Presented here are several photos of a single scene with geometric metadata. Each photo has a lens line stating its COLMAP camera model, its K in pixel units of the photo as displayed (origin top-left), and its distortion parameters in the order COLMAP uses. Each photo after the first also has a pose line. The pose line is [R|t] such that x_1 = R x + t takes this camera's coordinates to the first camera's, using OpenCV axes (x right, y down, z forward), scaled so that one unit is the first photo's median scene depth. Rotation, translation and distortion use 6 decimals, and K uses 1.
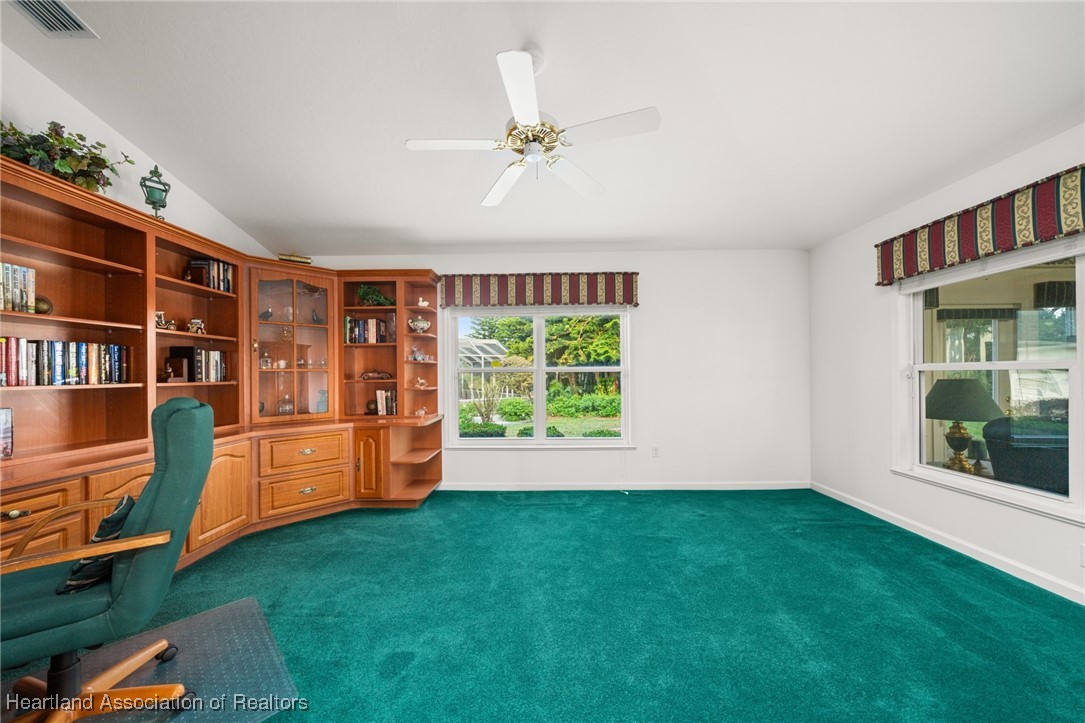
lens RADIAL K [[375.3, 0, 538.8], [0, 375.3, 359.1], [0, 0, 1]] dist [-0.004532, -0.000138]
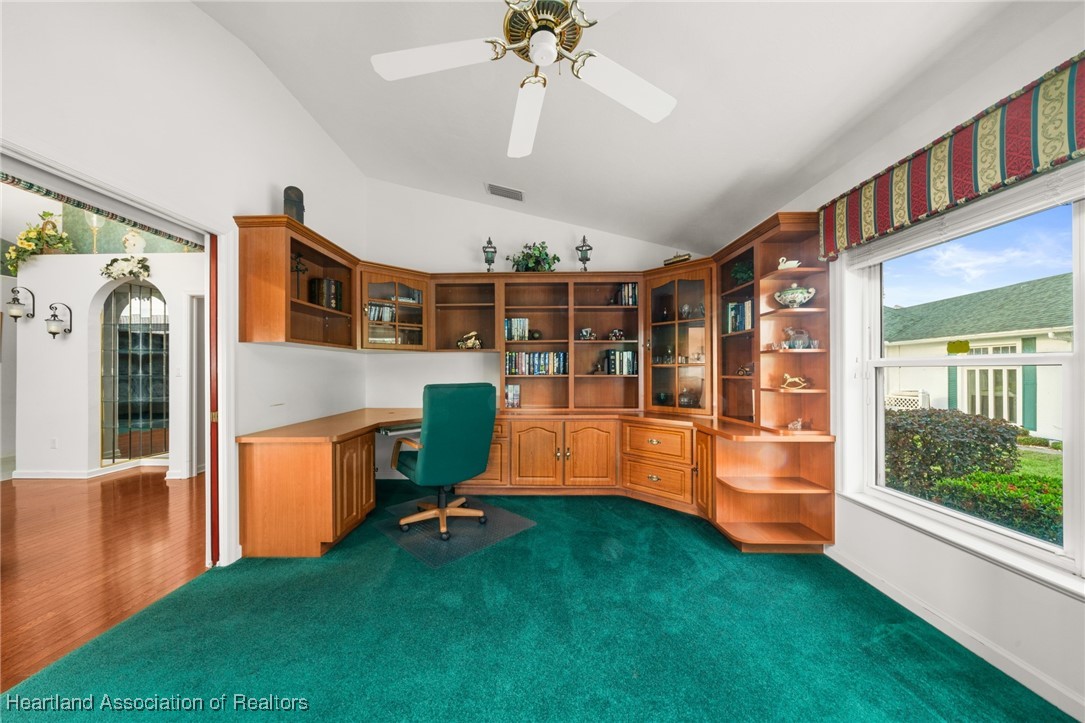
lens RADIAL K [[375.3, 0, 538.8], [0, 375.3, 359.1], [0, 0, 1]] dist [-0.004532, -0.000138]
pose [[-0.009439, -0.022397, -0.999705, 0.369997], [0.042057, 0.998856, -0.022775, 0.017547], [0.999071, -0.042260, -0.008486, 0.554238]]
